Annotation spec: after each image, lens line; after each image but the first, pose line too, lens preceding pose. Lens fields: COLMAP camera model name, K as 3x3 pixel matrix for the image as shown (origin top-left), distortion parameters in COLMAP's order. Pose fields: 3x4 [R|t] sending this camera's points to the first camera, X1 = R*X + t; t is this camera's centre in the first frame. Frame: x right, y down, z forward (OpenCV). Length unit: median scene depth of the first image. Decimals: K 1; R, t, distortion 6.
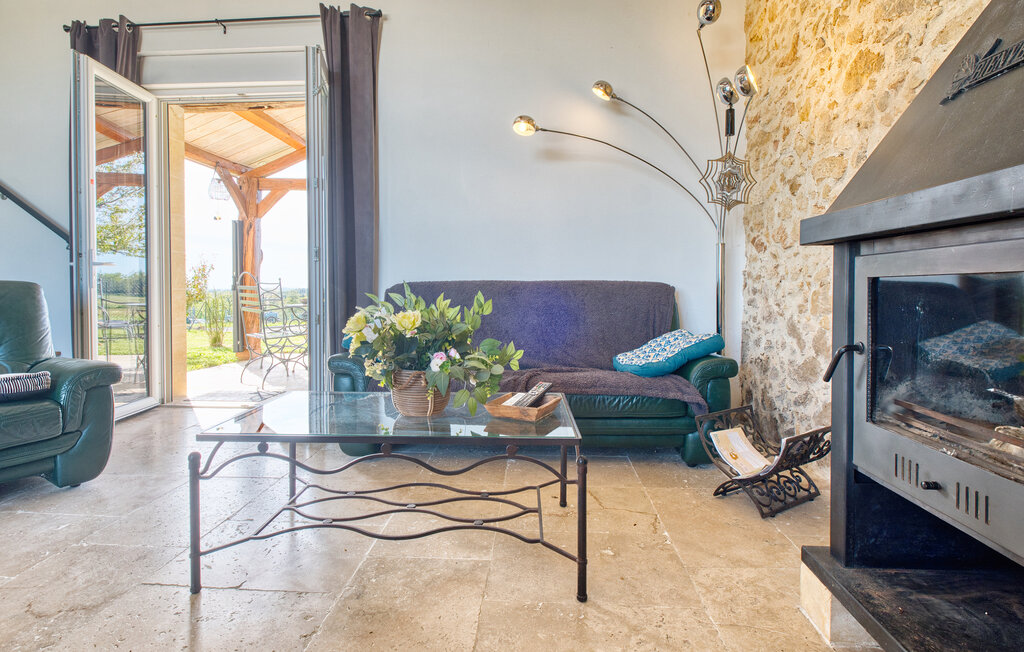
lens RADIAL K [[512.0, 0, 500.1], [0, 512.0, 295.8], [0, 0, 1]] dist [0.000082, -0.000010]
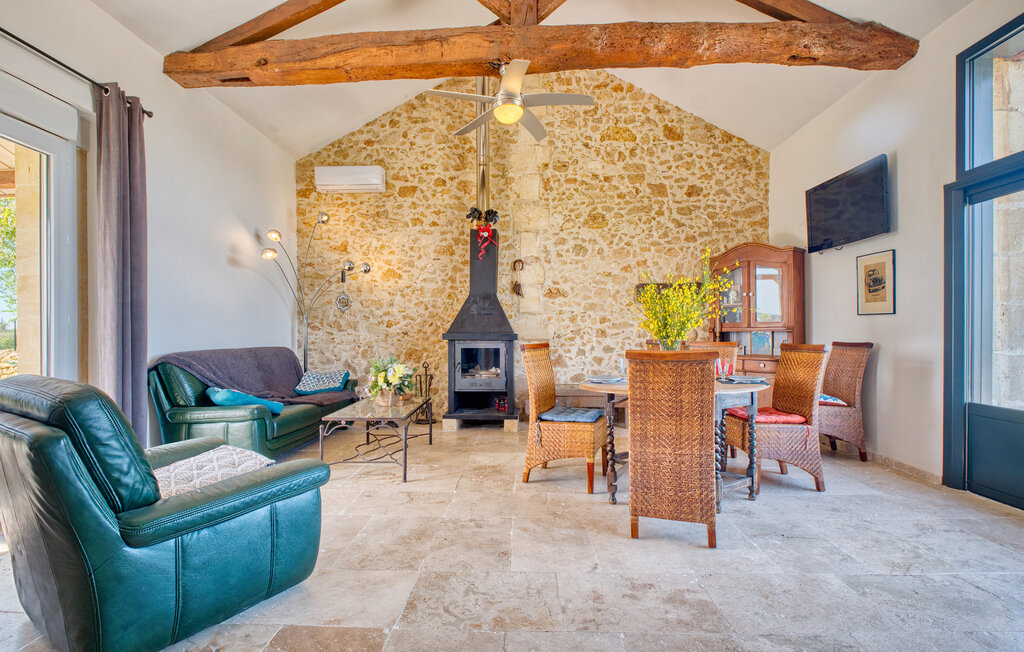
lens RADIAL K [[475.1, 0, 513.4], [0, 475.1, 336.3], [0, 0, 1]] dist [-0.008523, -0.005889]
pose [[-0.050147, -0.011055, 0.998681, -1.268761], [0.015718, 0.999806, 0.011857, -0.064612], [-0.998618, 0.016292, -0.049963, 0.261740]]
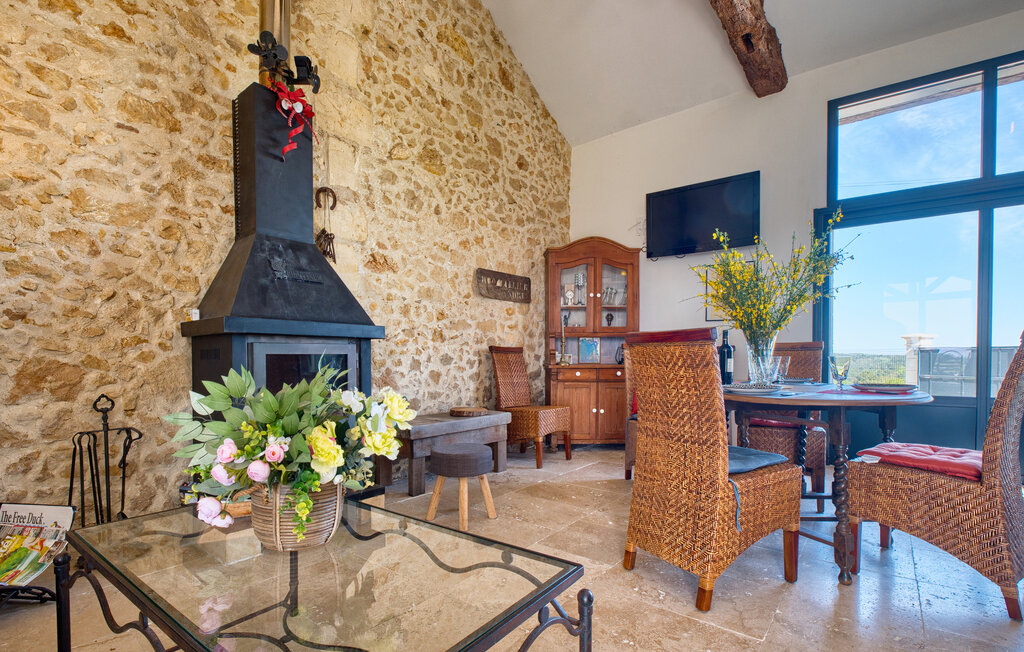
lens RADIAL K [[475.1, 0, 498.1], [0, 475.1, 375.2], [0, 0, 1]] dist [-0.008523, -0.005889]
pose [[-0.832413, -0.021555, 0.553737, -0.363013], [0.007718, 0.998695, 0.050479, -0.014041], [-0.554102, 0.046293, -0.831160, 0.707880]]
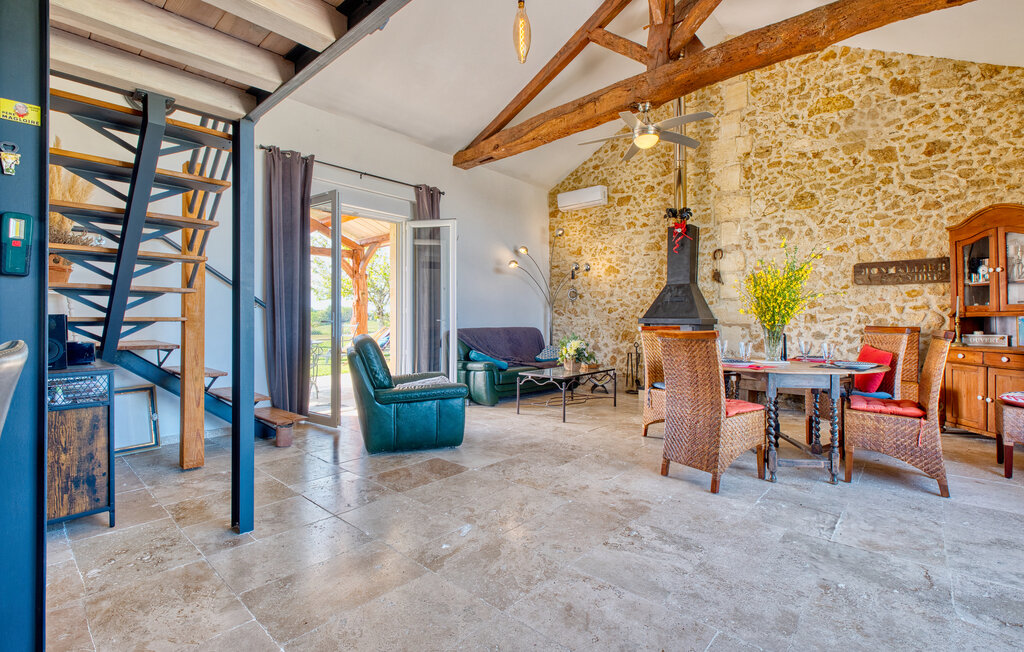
lens RADIAL K [[475.1, 0, 492.8], [0, 475.1, 316.7], [0, 0, 1]] dist [-0.008523, -0.005889]
pose [[0.628349, -0.000220, 0.777931, -1.501781], [0.011864, 0.999886, -0.009300, -0.054671], [-0.777841, 0.015073, 0.628280, -0.286165]]
